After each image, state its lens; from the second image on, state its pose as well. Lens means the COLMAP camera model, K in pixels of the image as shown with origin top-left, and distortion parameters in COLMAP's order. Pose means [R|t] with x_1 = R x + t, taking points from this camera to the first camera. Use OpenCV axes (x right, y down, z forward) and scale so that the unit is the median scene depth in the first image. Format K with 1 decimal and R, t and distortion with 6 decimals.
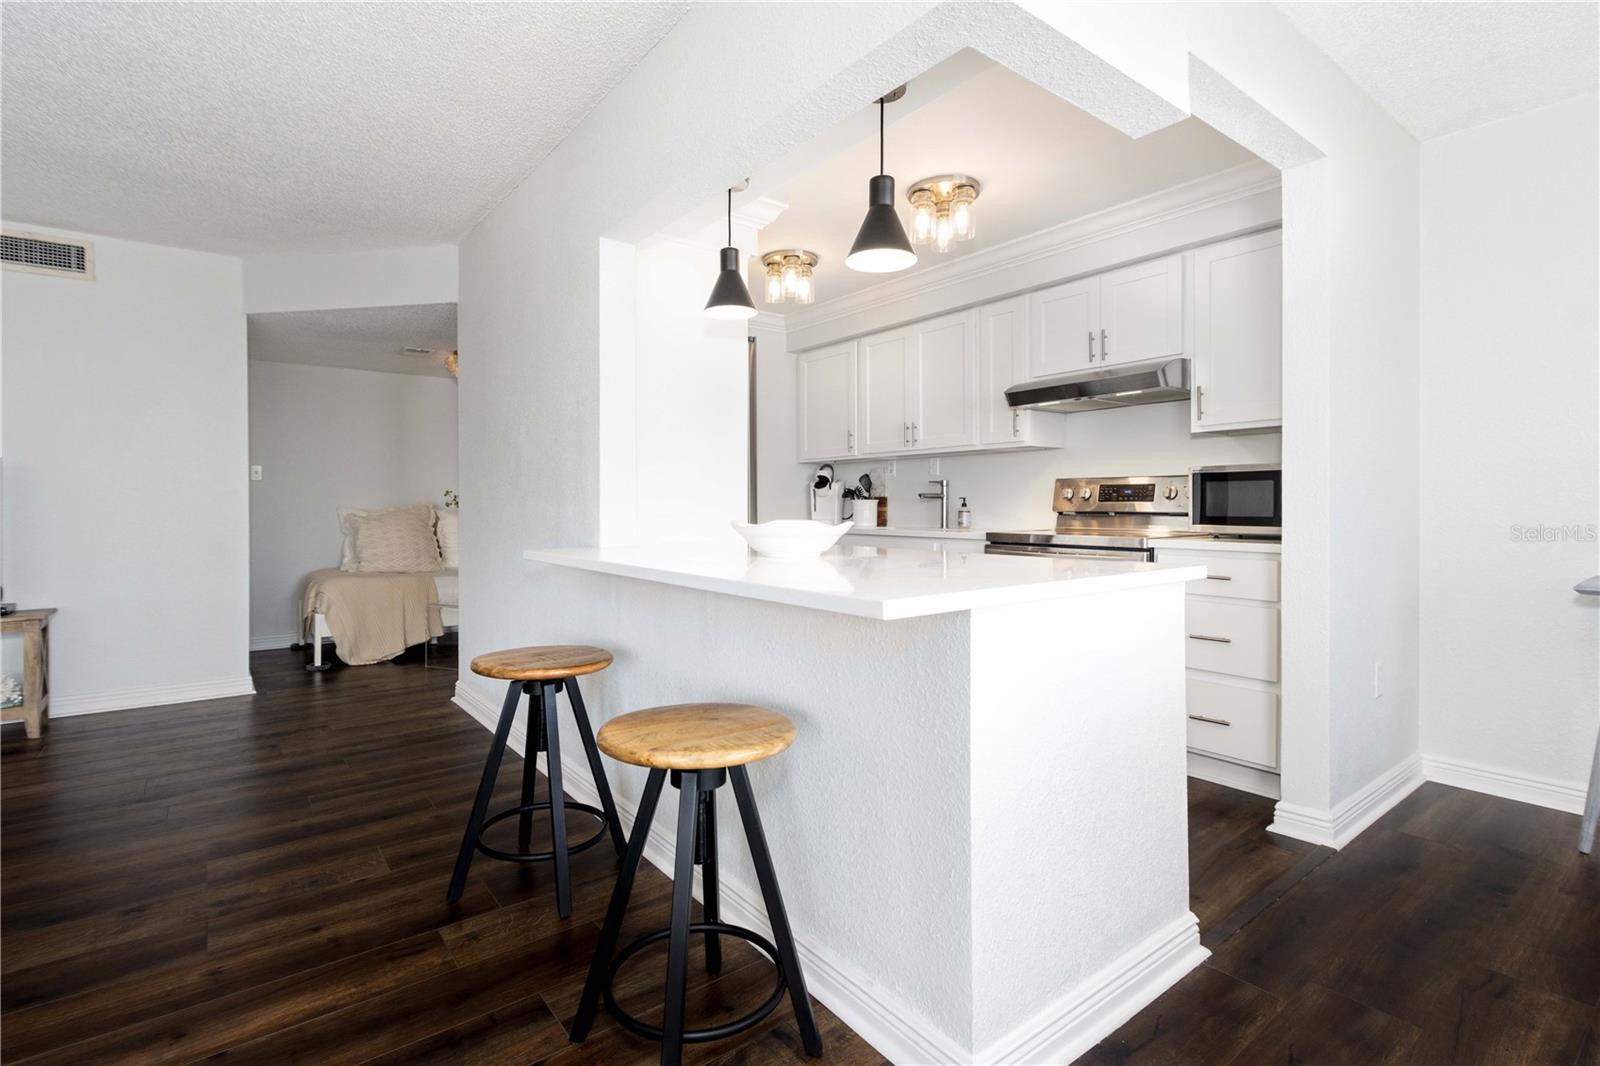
lens RADIAL K [[757.1, 0, 797.5], [0, 757.1, 509.3], [0, 0, 1]] dist [0.000016, -0.001615]
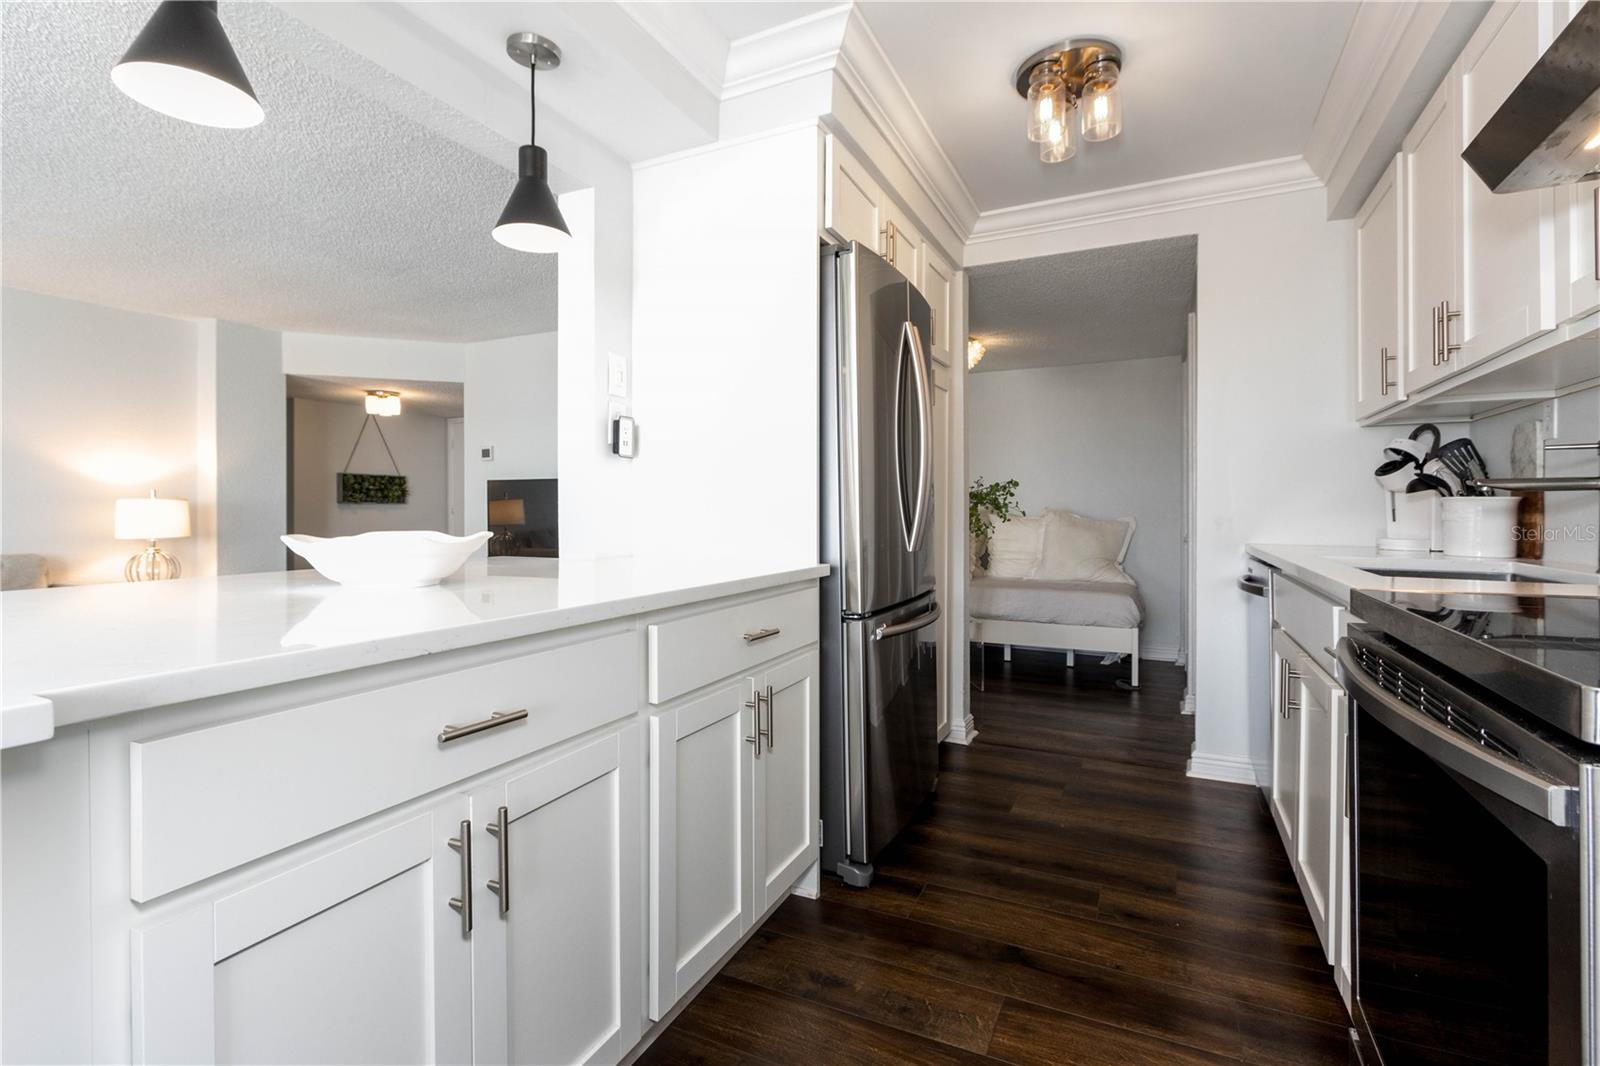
lens RADIAL K [[757.1, 0, 760.1], [0, 757.1, 514.2], [0, 0, 1]] dist [0.000016, -0.001615]
pose [[0.406622, 0.006358, -0.913574, 0.421216], [-0.004828, 0.999977, 0.004810, -0.003546], [0.913584, 0.002455, 0.406644, 0.574519]]
